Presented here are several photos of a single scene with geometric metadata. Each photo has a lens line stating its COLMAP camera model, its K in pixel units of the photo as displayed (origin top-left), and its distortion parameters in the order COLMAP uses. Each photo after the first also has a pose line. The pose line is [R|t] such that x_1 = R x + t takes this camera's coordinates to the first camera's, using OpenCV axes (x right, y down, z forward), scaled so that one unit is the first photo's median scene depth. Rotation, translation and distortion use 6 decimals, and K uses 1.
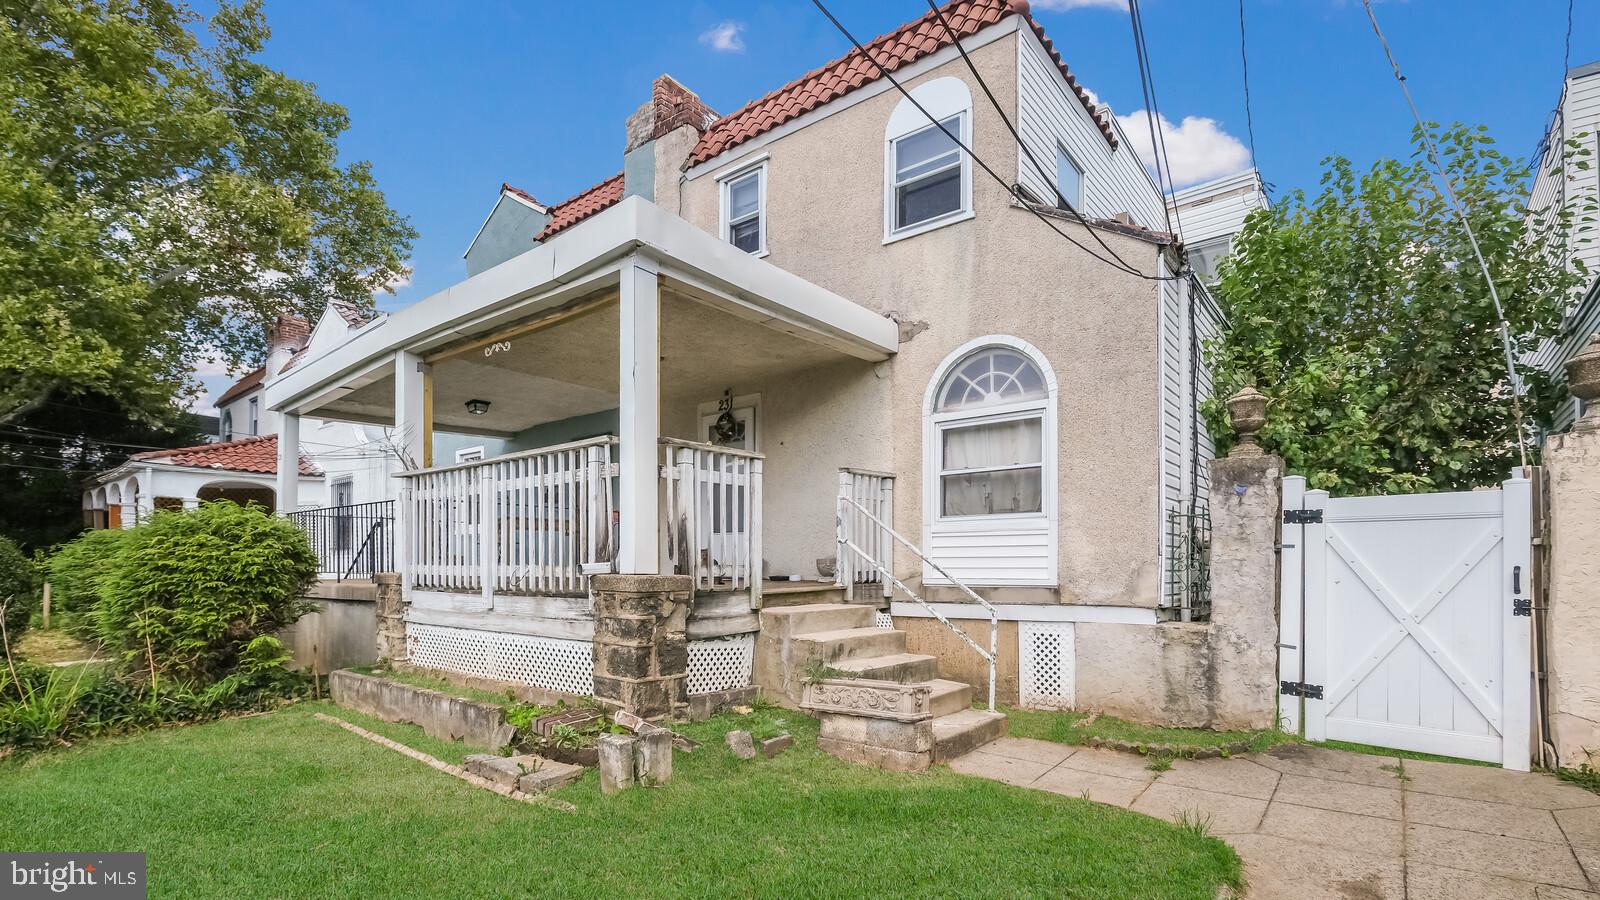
lens RADIAL K [[731.7, 0, 797.6], [0, 731.7, 467.1], [0, 0, 1]] dist [-0.018170, -0.000123]
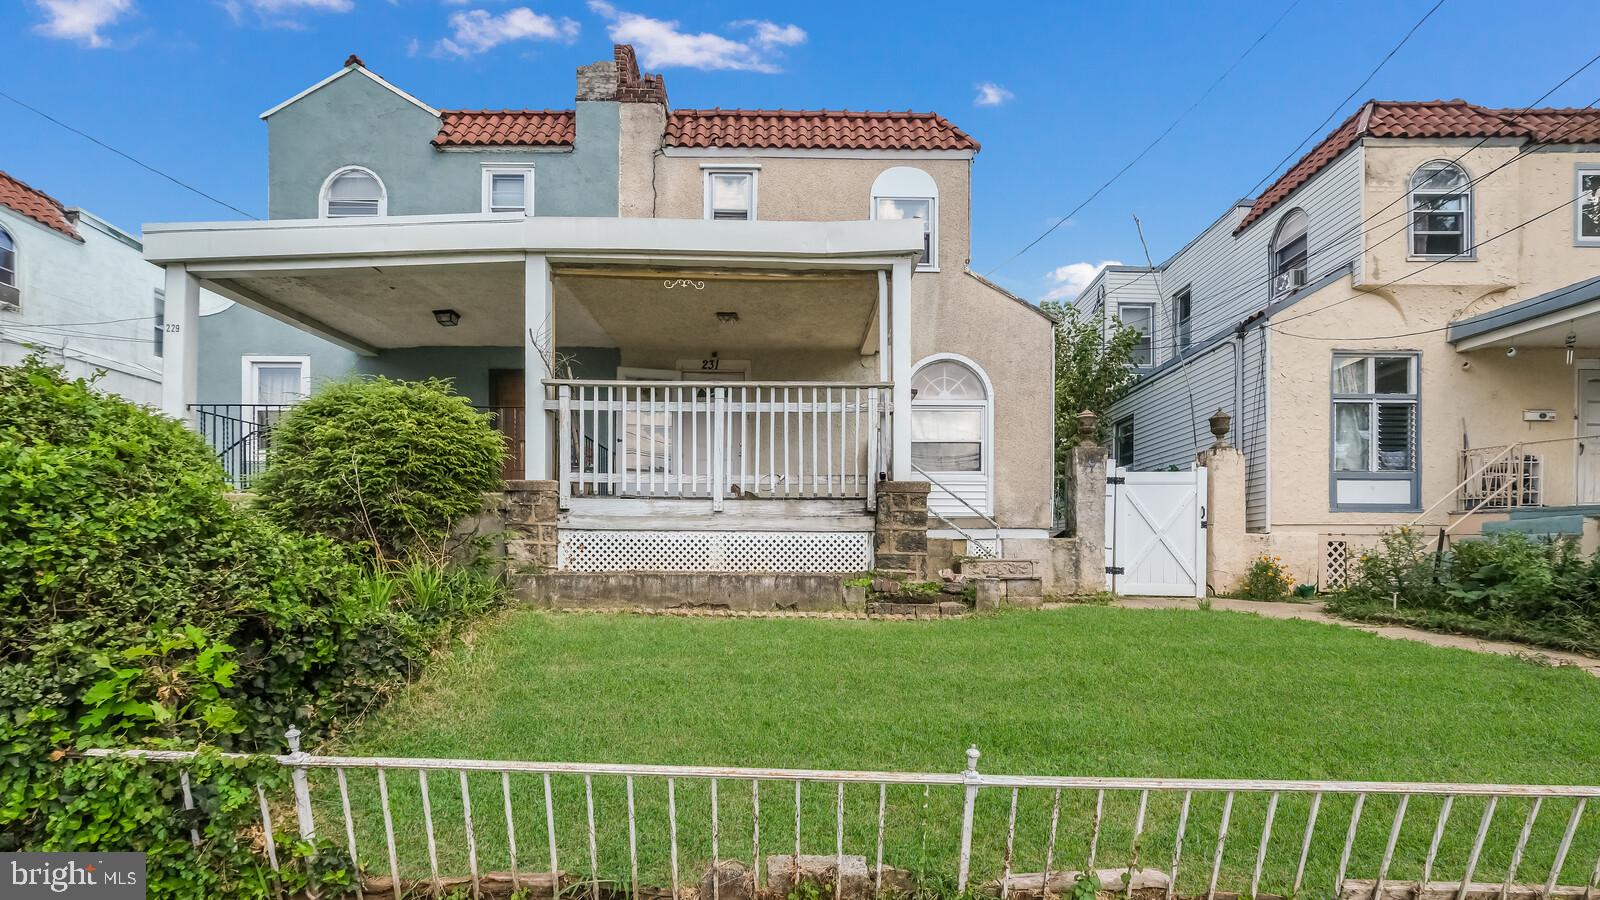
lens RADIAL K [[710.6, 0, 800.0], [0, 710.6, 450.0], [0, 0, 1]] dist [-0.002074, -0.000347]
pose [[0.777891, 0.100566, 0.620300, -1.020561], [-0.087954, 0.994819, -0.050986, 0.142112], [-0.622214, -0.014896, 0.782705, 0.045829]]
